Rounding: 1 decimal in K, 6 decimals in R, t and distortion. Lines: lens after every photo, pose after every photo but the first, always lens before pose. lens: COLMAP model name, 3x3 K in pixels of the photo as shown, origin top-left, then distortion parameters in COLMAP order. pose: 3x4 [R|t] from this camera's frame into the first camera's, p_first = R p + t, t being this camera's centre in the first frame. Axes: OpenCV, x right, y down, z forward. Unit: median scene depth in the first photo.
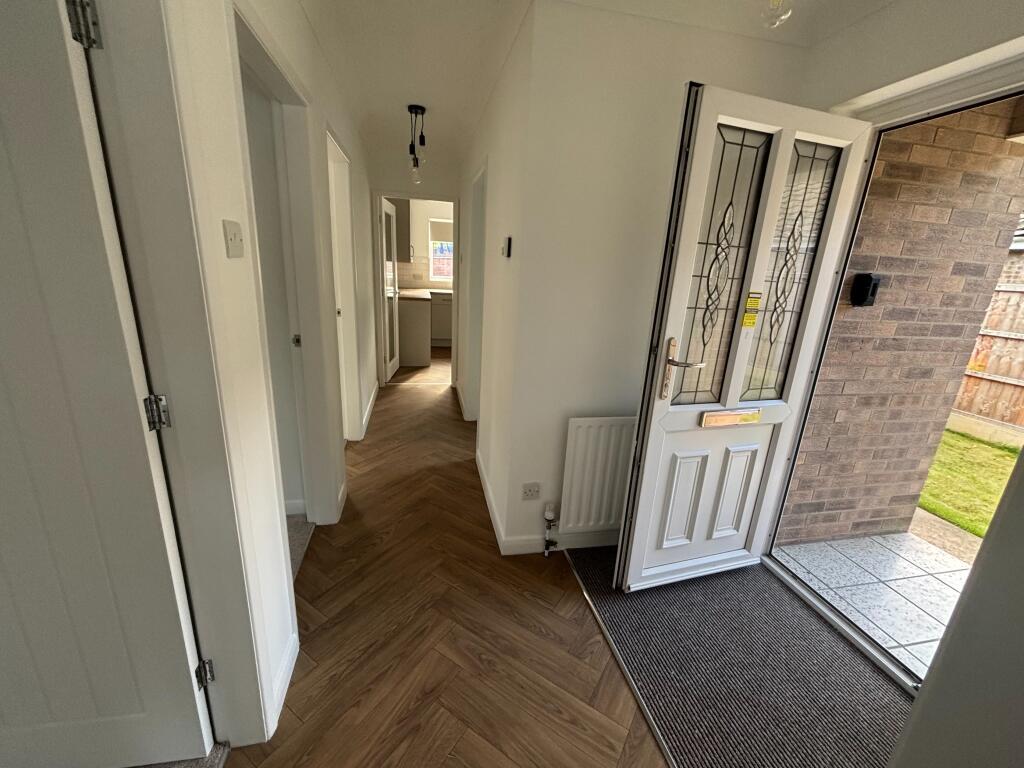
lens RADIAL K [[416.5, 0, 510.4], [0, 416.5, 385.2], [0, 0, 1]] dist [-0.002318, -0.000294]
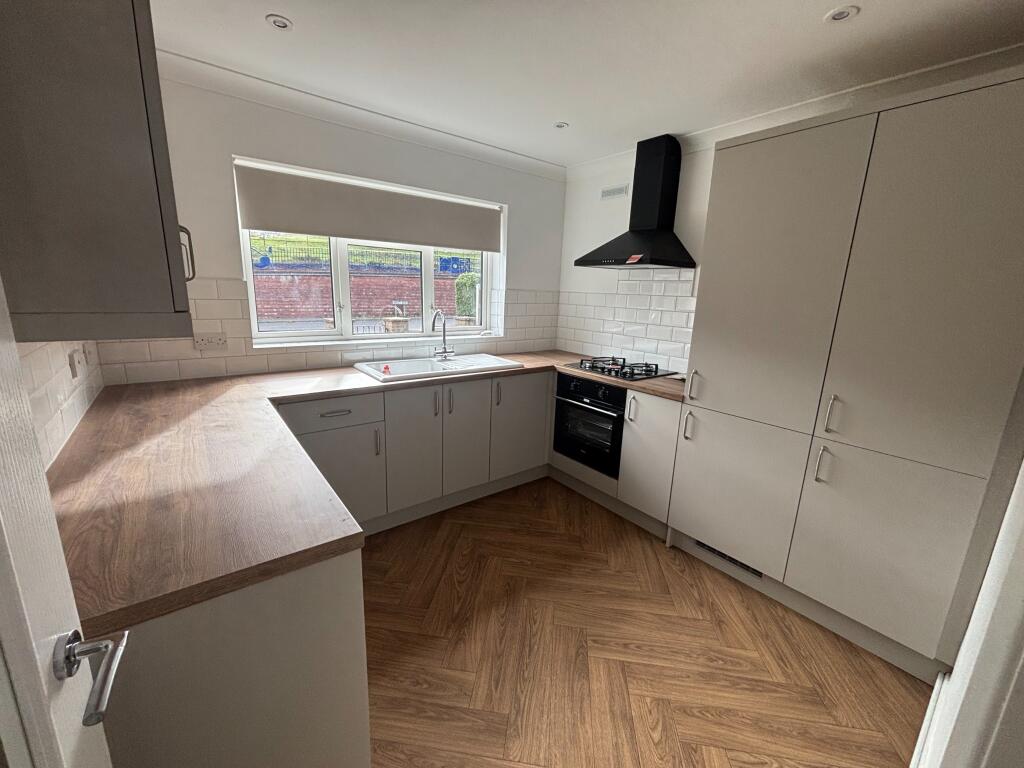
lens RADIAL K [[416.5, 0, 511.0], [0, 416.5, 382.1], [0, 0, 1]] dist [-0.002318, -0.000294]
pose [[-0.898355, 0.010301, -0.439149, 1.315000], [-0.200417, 0.879995, 0.430630, -0.509932], [0.390885, 0.474872, -0.788483, 1.897919]]
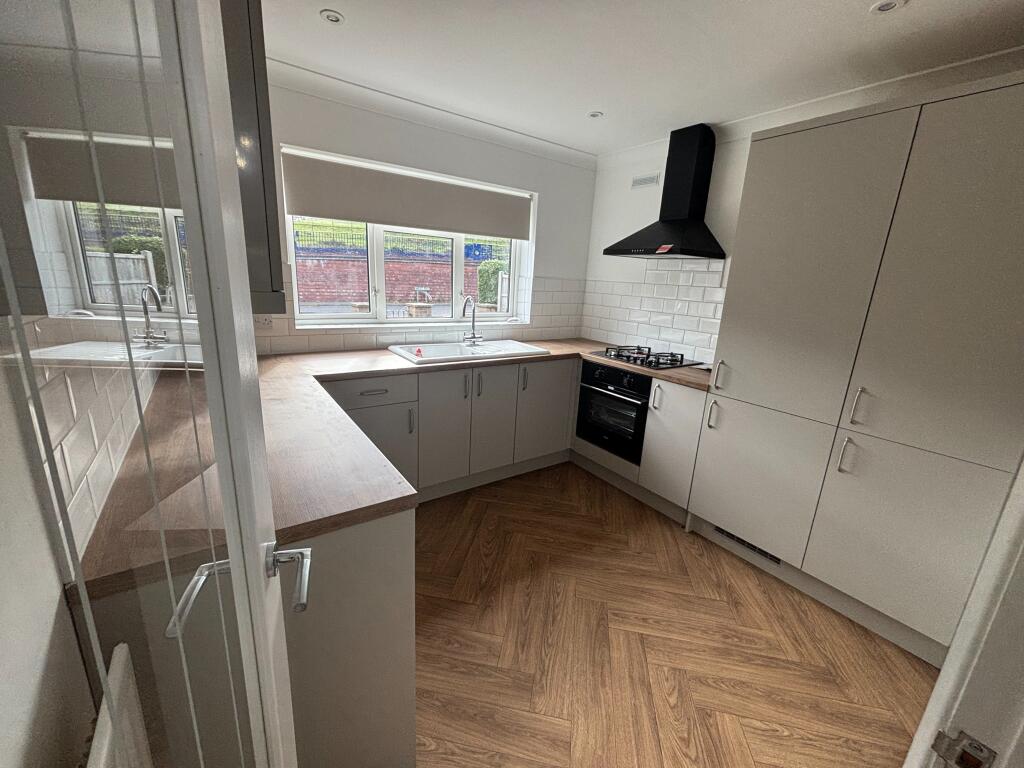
lens RADIAL K [[416.5, 0, 511.3], [0, 416.5, 382.0], [0, 0, 1]] dist [-0.002318, -0.000294]
pose [[-0.916096, -0.003141, -0.400946, 1.400859], [-0.205780, 0.861914, 0.463421, -0.516466], [0.344126, 0.507045, -0.790243, 1.948377]]
